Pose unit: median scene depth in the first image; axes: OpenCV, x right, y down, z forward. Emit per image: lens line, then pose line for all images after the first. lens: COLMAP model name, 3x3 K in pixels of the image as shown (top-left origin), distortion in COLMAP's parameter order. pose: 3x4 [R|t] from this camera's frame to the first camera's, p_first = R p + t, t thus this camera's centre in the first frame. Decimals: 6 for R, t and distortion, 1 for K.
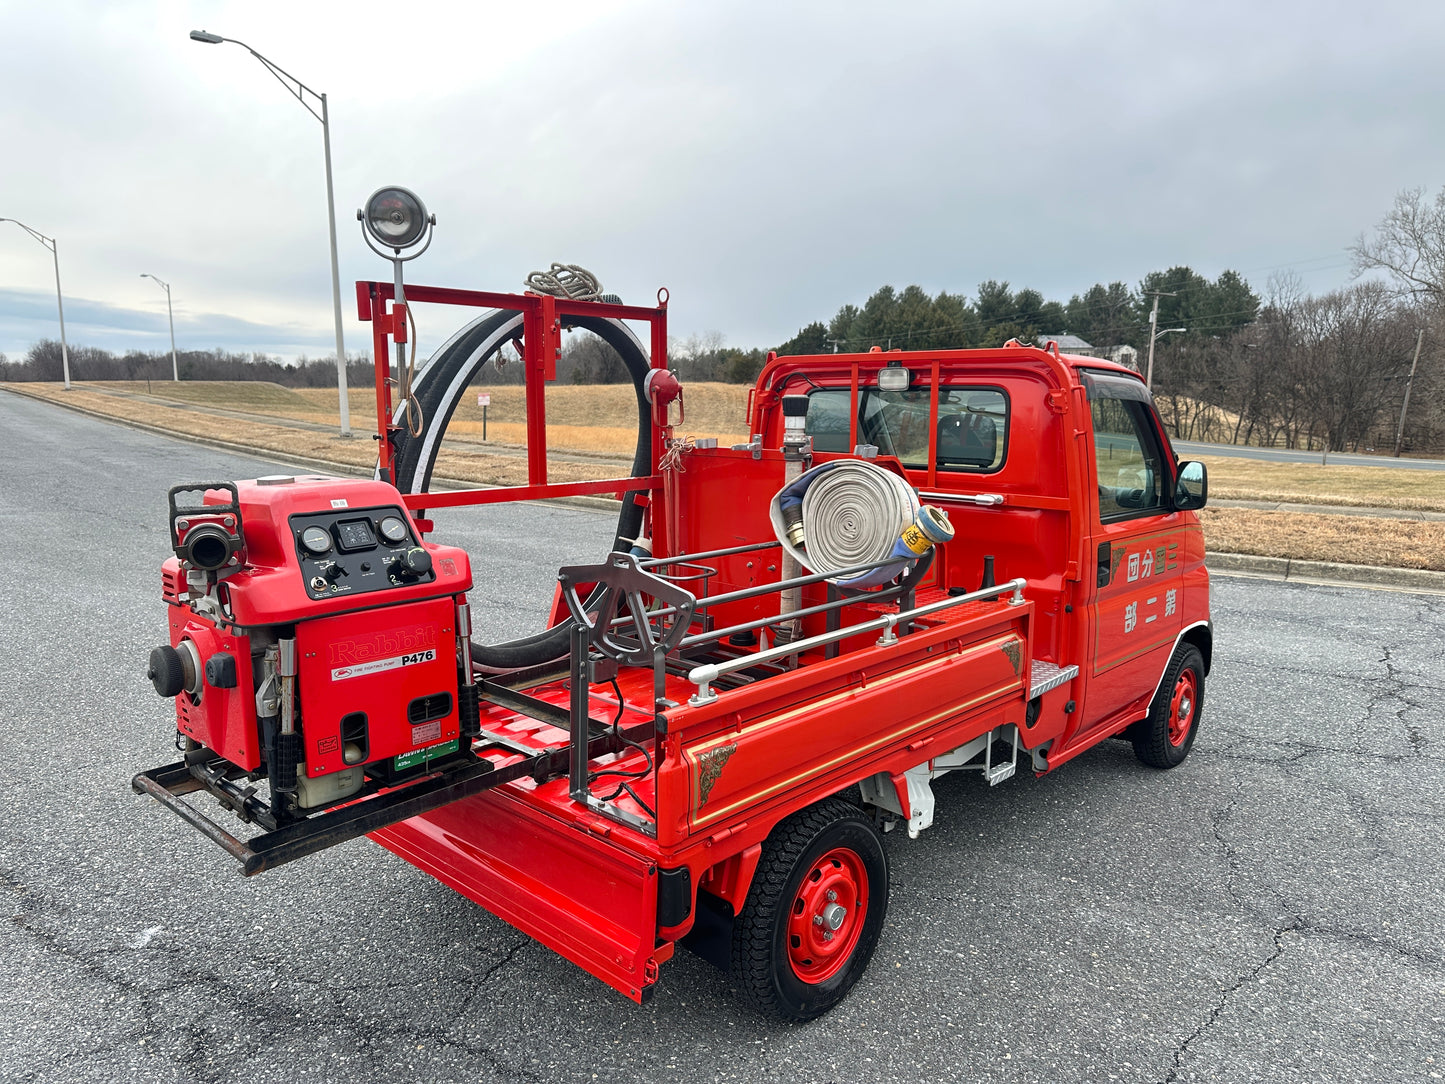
lens RADIAL K [[1006.9, 0, 706.6], [0, 1006.9, 556.2], [0, 0, 1]] dist [0.070299, -0.086503]
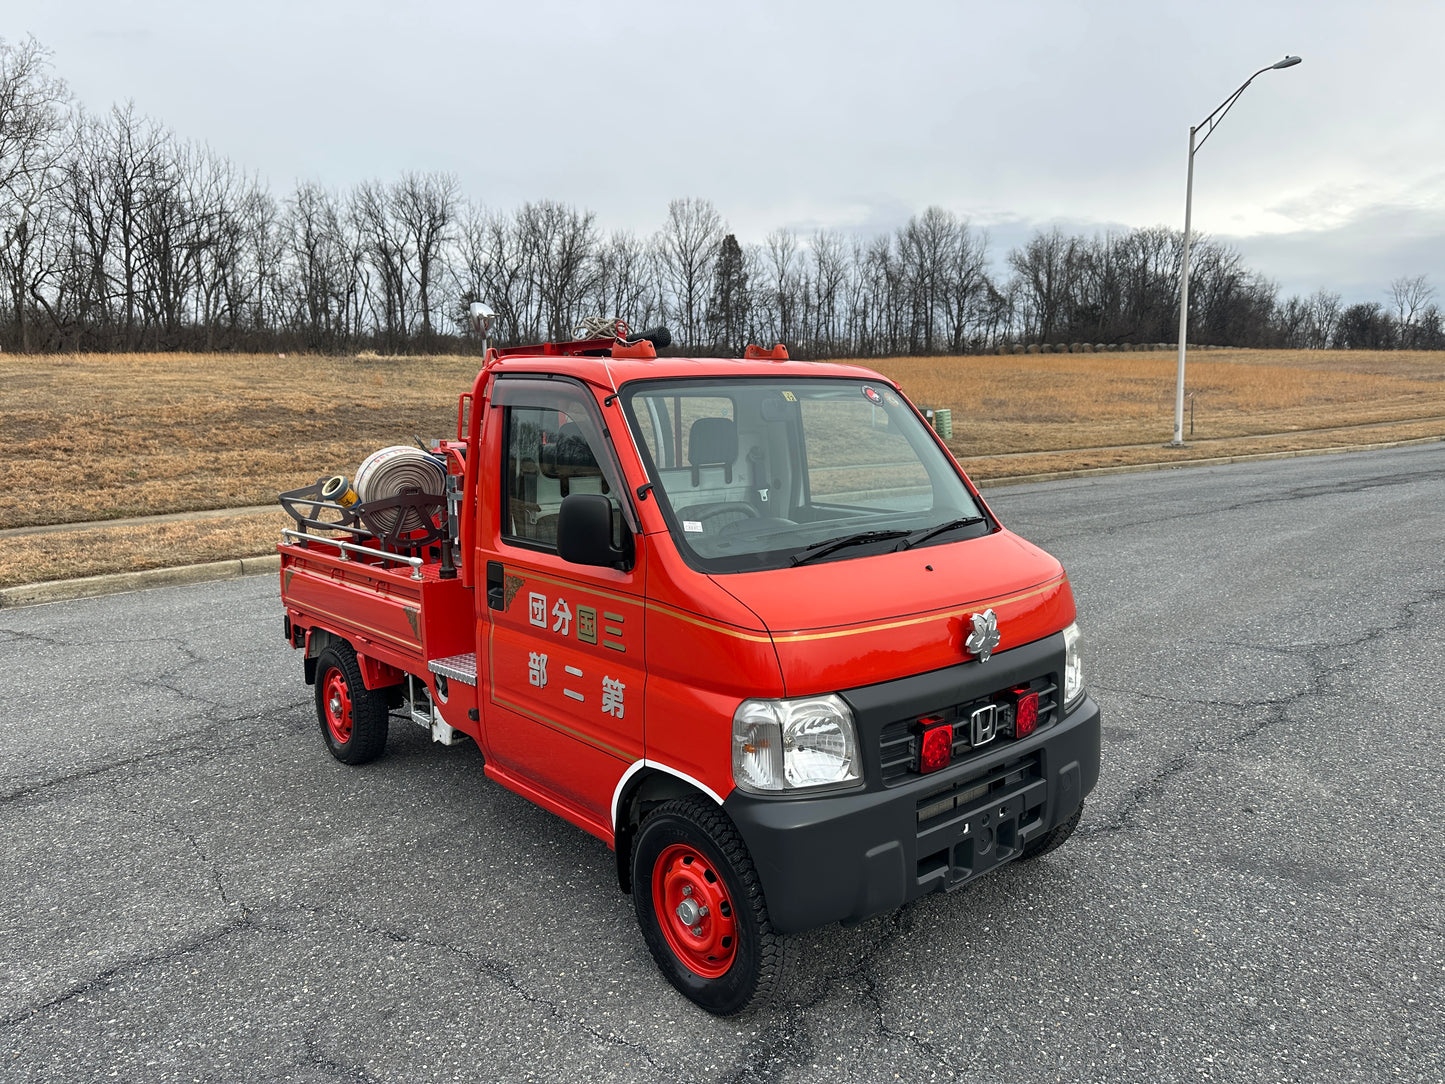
lens RADIAL K [[1004.7, 0, 718.2], [0, 1004.7, 549.4], [0, 0, 1]] dist [0.095805, -0.129464]
pose [[-0.093922, 0.134821, -0.986409, 1.116953], [-0.142297, 0.978798, 0.147330, -0.164226], [0.985358, 0.154201, -0.072746, 1.109856]]
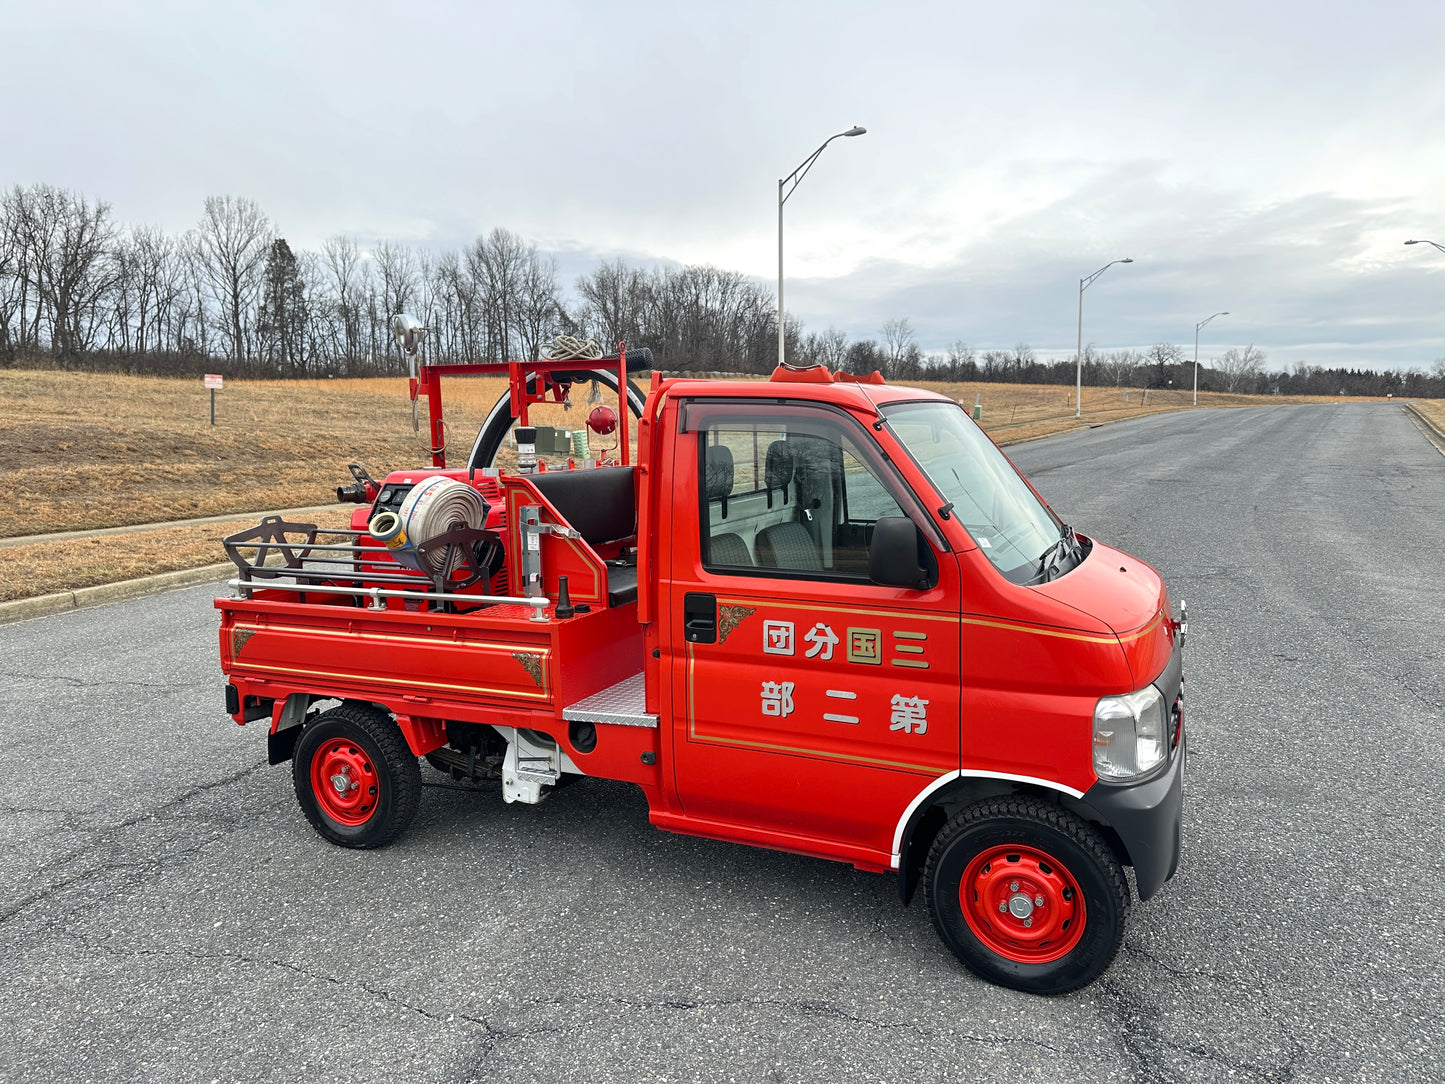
lens RADIAL K [[996.1, 0, 737.8], [0, 996.1, 547.9], [0, 0, 1]] dist [0.134925, -0.206178]
pose [[0.330025, 0.108093, -0.937763, 1.063577], [-0.129725, 0.989190, 0.068367, -0.101181], [0.935016, 0.099089, 0.340480, 0.642837]]
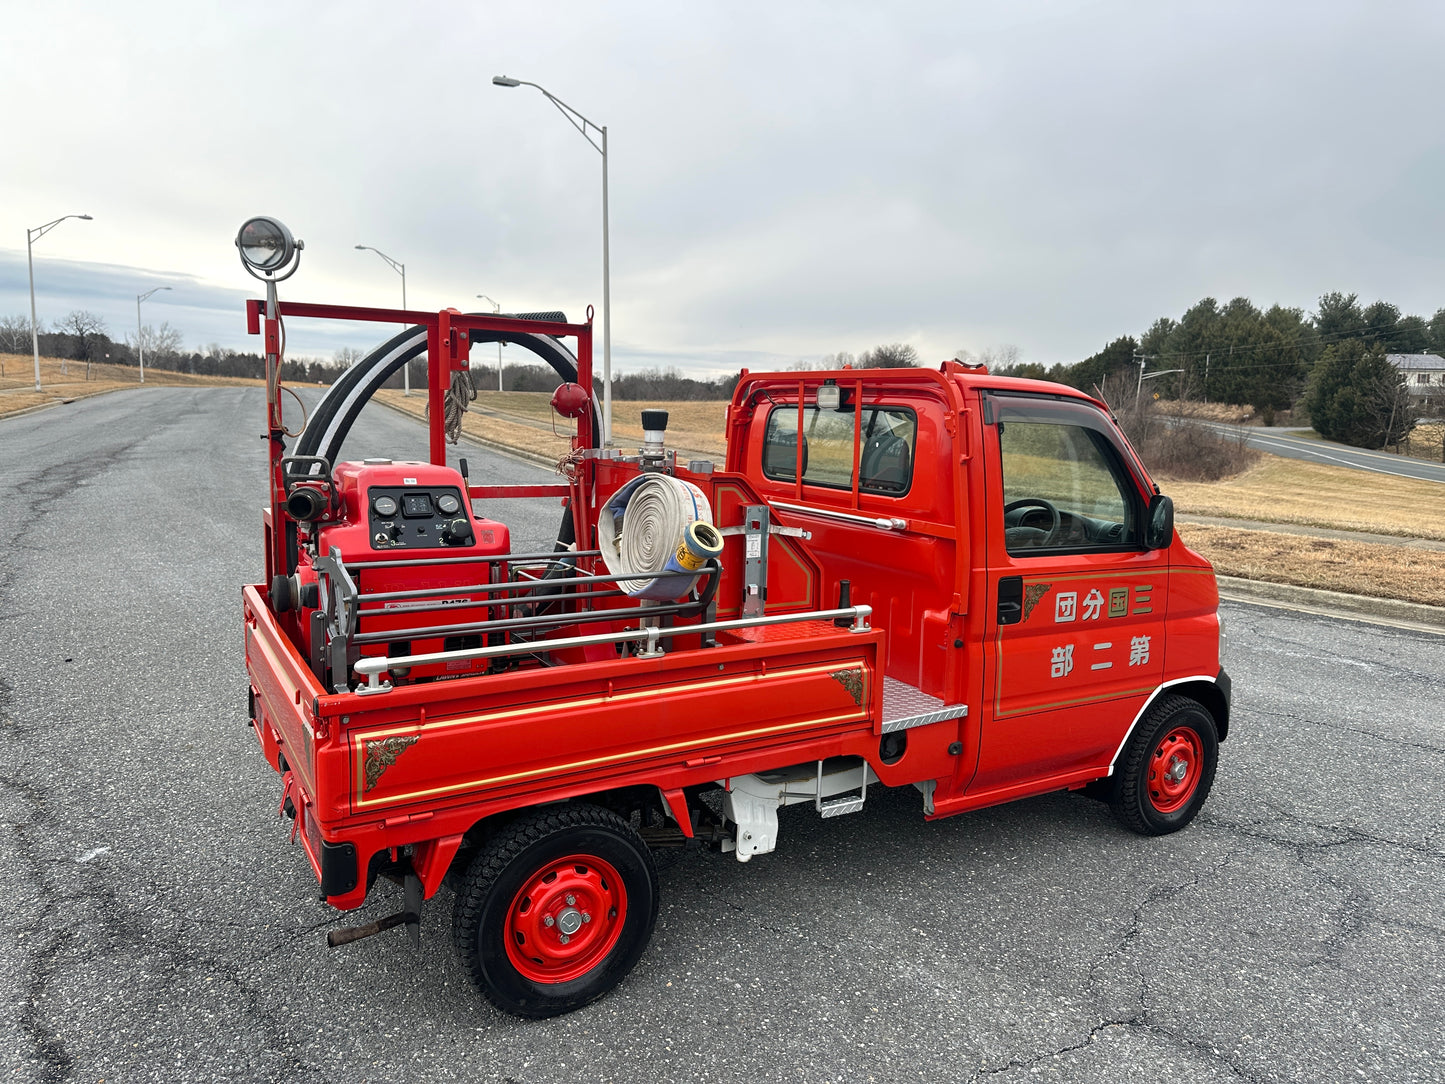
lens RADIAL K [[1004.7, 0, 718.2], [0, 1004.7, 549.4], [0, 0, 1]] dist [0.095805, -0.129464]
pose [[0.962928, 0.058663, -0.263304, 0.330065], [-0.064192, 0.997860, -0.012437, -0.008152], [0.262011, 0.028878, 0.964633, 0.030150]]
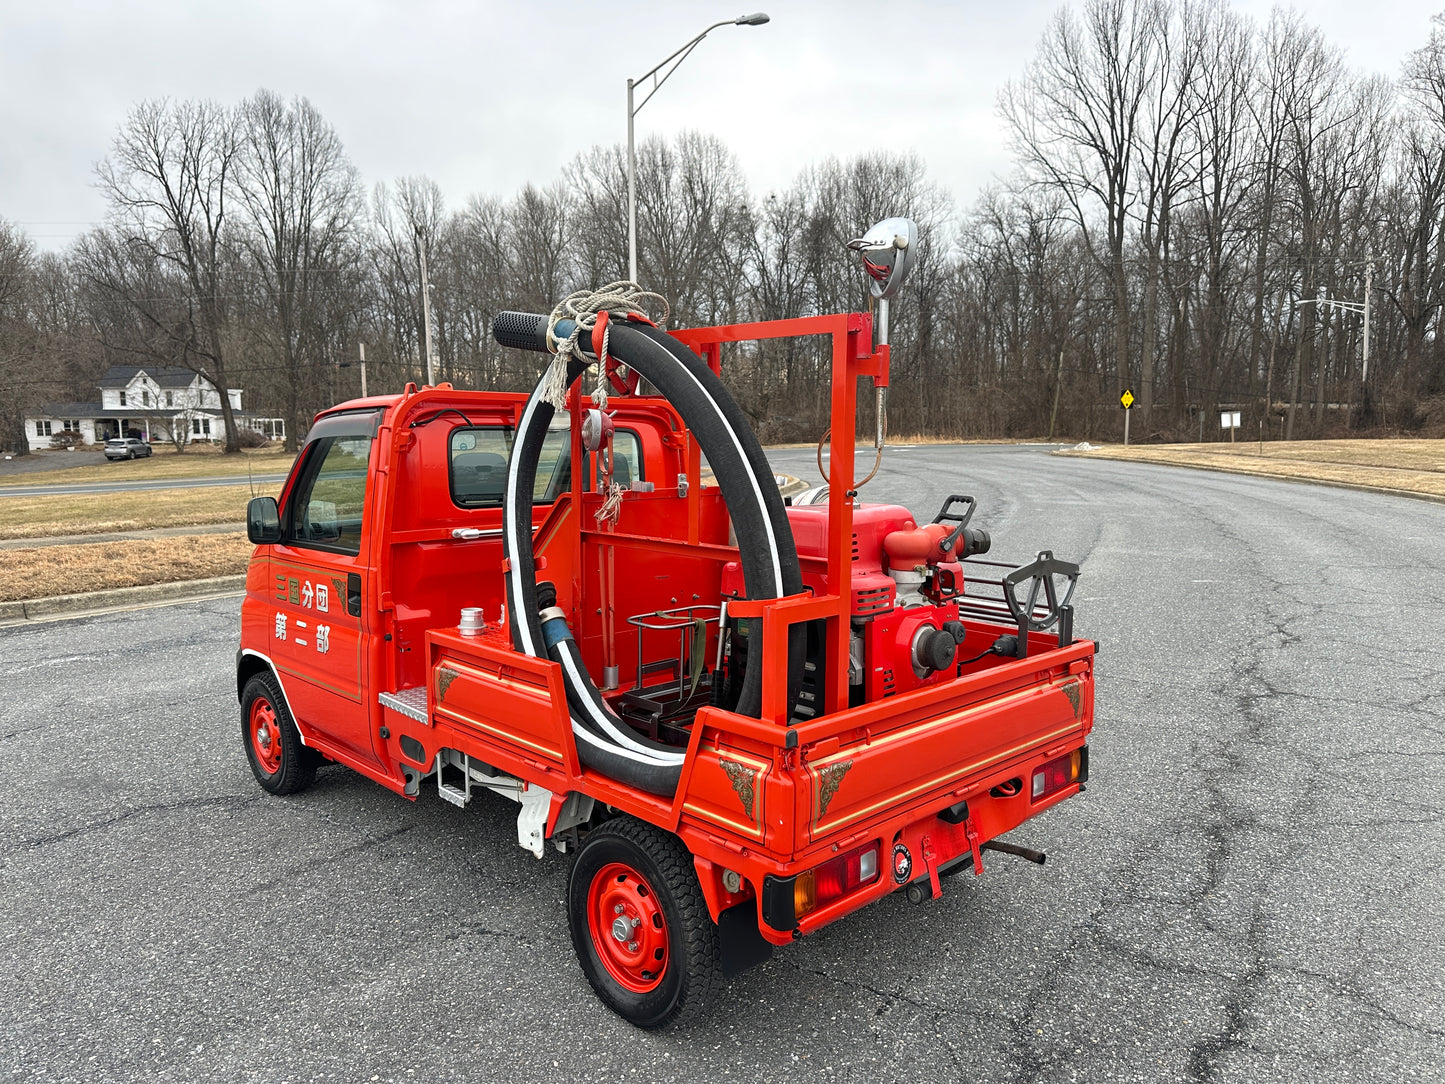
lens RADIAL K [[1031.5, 0, 722.5], [0, 1031.5, 542.0], [0, 0, 1]] dist [0.009590, -0.009221]
pose [[0.023931, -0.111479, 0.993479, -0.849921], [0.147916, 0.983220, 0.106765, -0.136739], [-0.988710, 0.144397, 0.040019, 0.793583]]
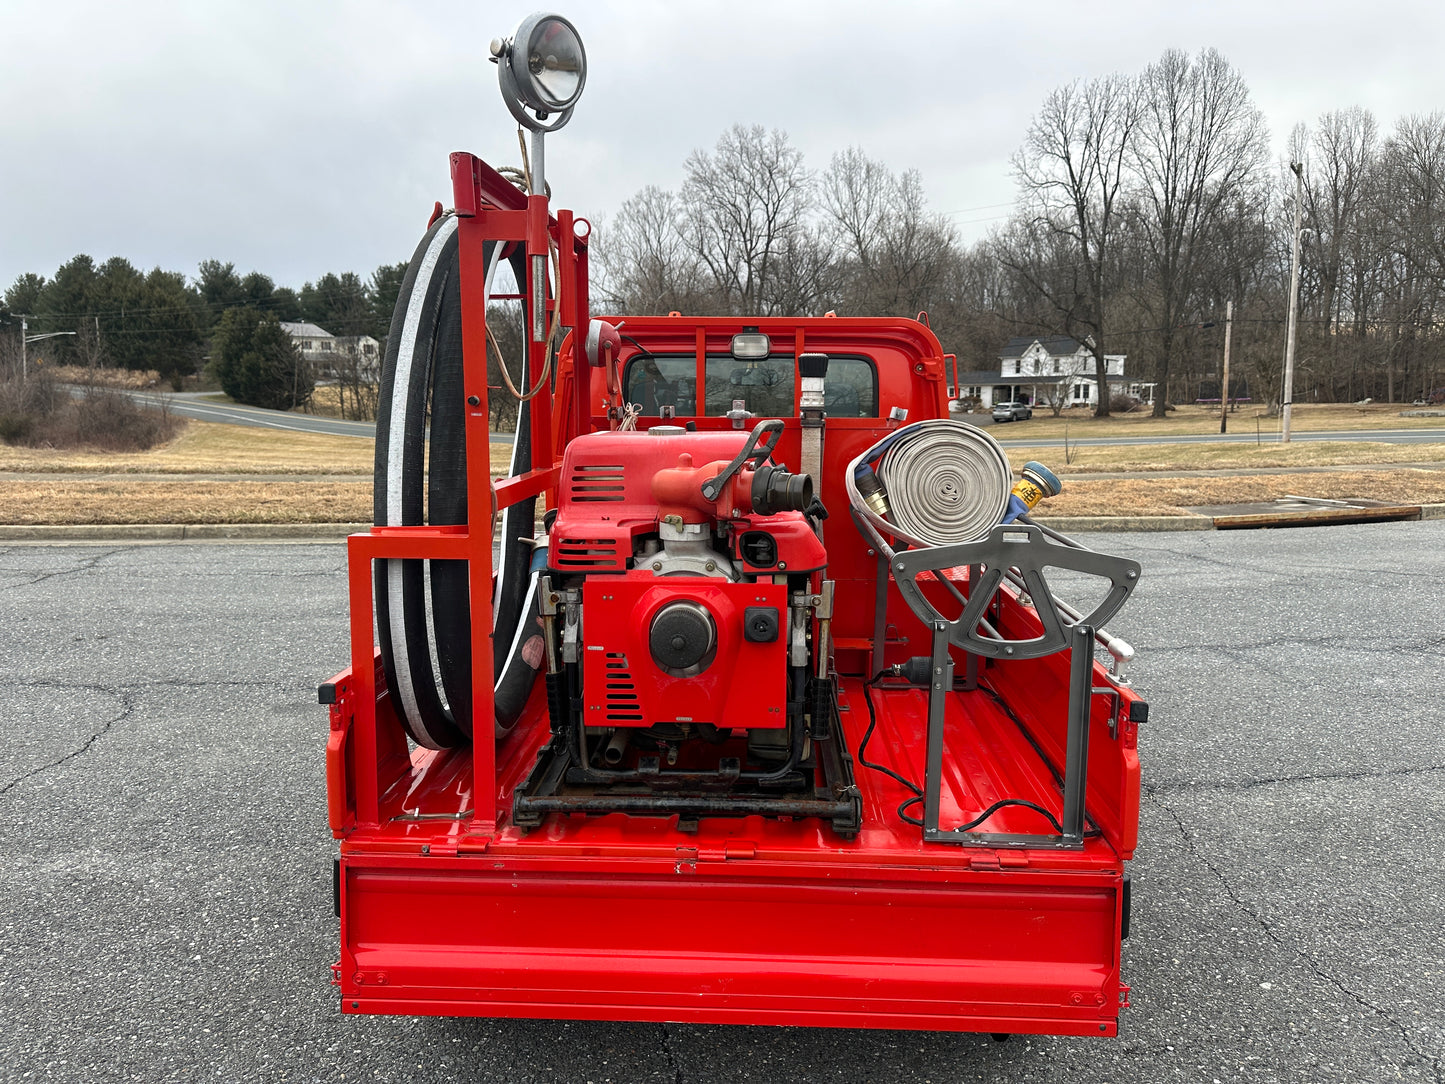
lens RADIAL K [[1027.5, 0, 732.0], [0, 1027.5, 538.0], [0, 0, 1]] dist [0.022491, -0.035560]
pose [[0.743913, -0.094676, 0.661536, -0.439562], [0.101503, 0.994436, 0.028177, -0.022098], [-0.660523, 0.046187, 0.749384, 0.273832]]
